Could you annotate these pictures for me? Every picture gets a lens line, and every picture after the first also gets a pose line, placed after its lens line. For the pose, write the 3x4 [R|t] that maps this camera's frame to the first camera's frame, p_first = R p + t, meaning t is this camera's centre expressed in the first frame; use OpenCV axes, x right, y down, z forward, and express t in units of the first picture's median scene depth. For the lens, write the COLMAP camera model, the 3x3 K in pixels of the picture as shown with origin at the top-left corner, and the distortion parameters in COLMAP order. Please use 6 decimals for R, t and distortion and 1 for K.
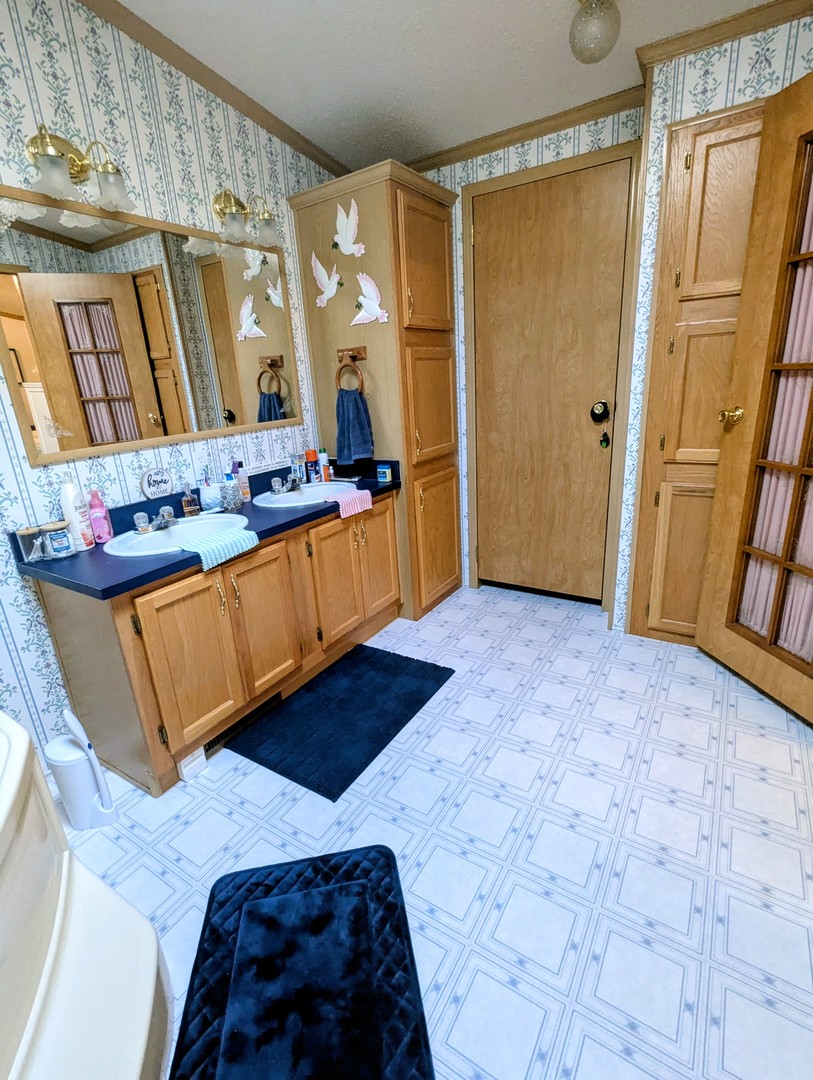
lens RADIAL K [[514.2, 0, 404.4], [0, 514.2, 539.3], [0, 0, 1]] dist [-0.003593, 0.004922]
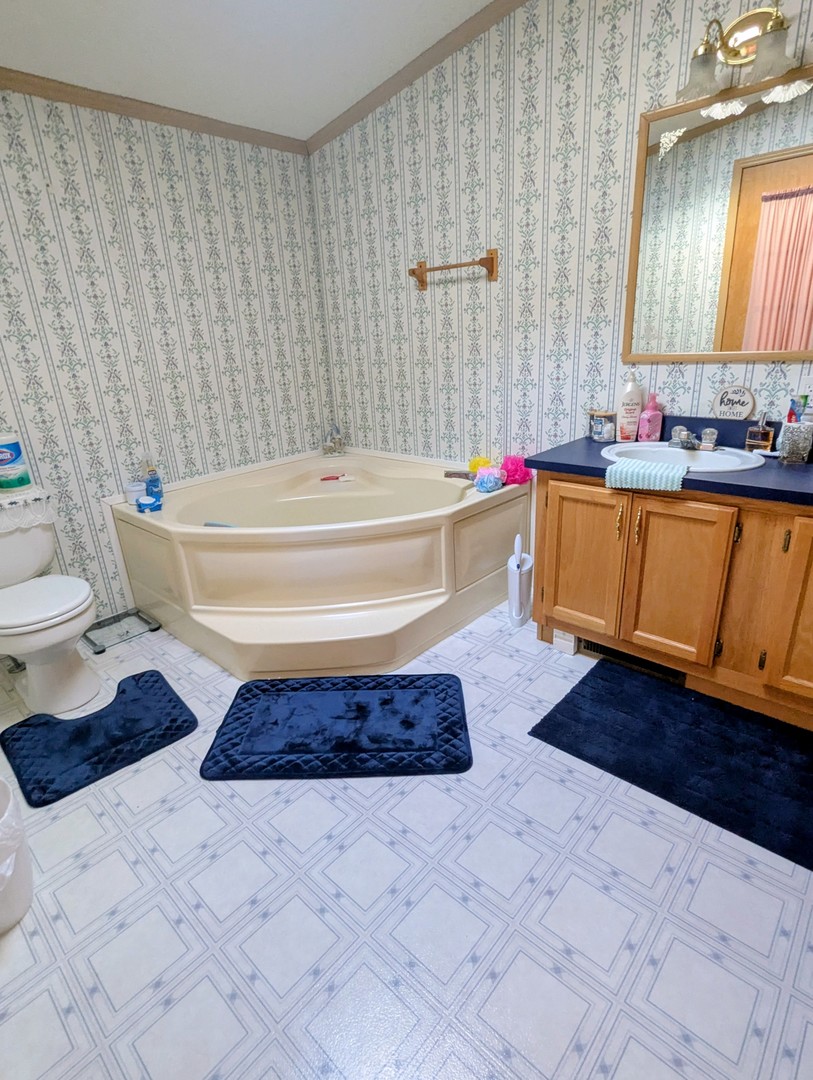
lens RADIAL K [[537.5, 0, 394.4], [0, 537.5, 540.6], [0, 0, 1]] dist [0.000513, 0.000411]
pose [[-0.166735, 0.423711, -0.890319, 0.651570], [-0.235977, 0.859570, 0.453270, -0.222308], [0.957347, 0.285671, -0.043335, 0.641804]]
